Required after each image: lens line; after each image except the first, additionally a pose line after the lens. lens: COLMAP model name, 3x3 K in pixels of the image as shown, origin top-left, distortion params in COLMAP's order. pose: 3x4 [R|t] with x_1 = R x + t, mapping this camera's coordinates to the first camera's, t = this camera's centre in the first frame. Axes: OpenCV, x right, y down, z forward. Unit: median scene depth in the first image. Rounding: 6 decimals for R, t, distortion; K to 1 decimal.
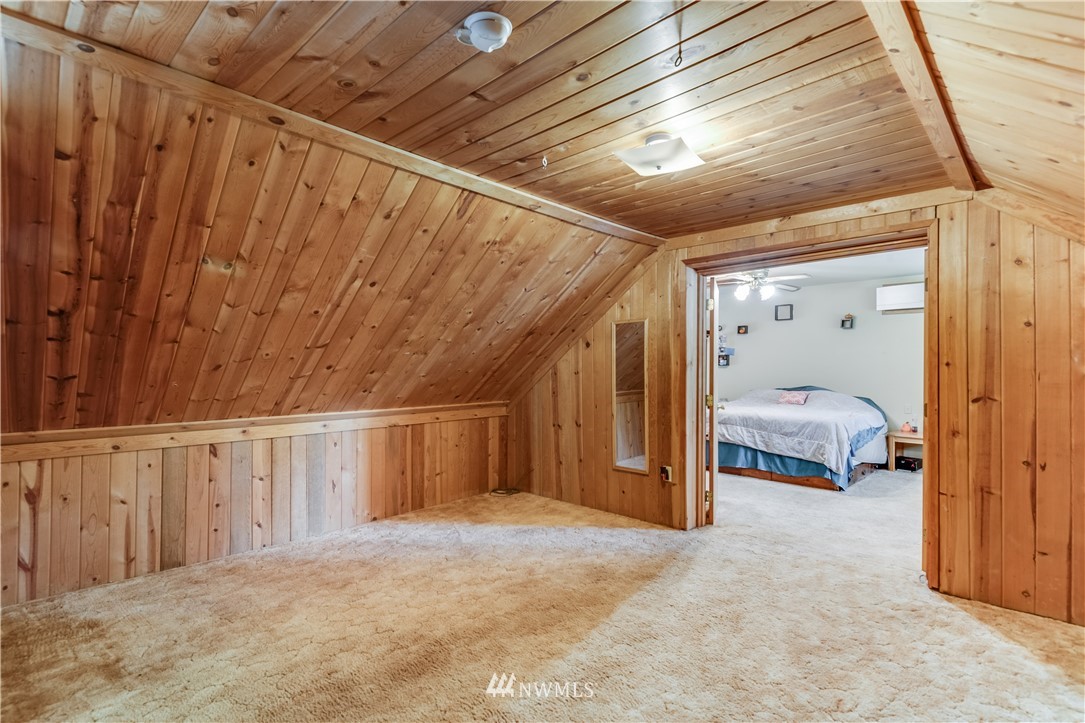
lens RADIAL K [[519.7, 0, 537.3], [0, 519.7, 371.4], [0, 0, 1]] dist [0.001466, -0.000030]
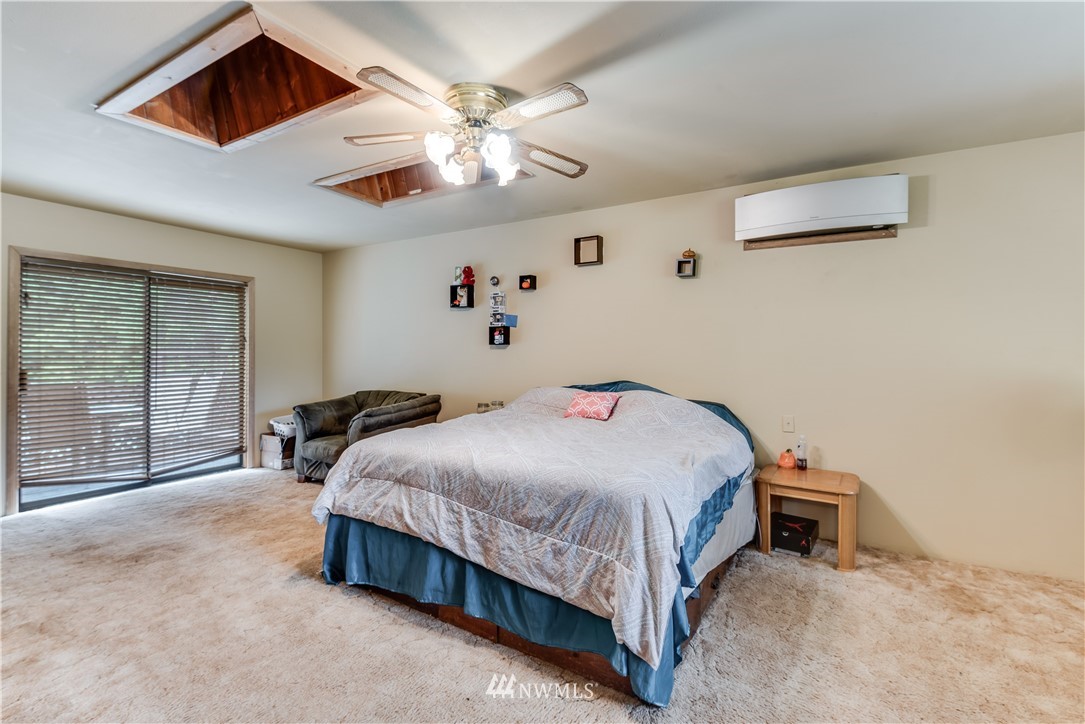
lens RADIAL K [[495.7, 0, 545.7], [0, 495.7, 353.7], [0, 0, 1]] dist [0.004264, -0.003824]
pose [[0.973413, -0.004619, 0.229008, 0.392845], [0.004971, 0.999987, -0.000959, 0.000058], [-0.229001, 0.002072, 0.973424, 0.623412]]
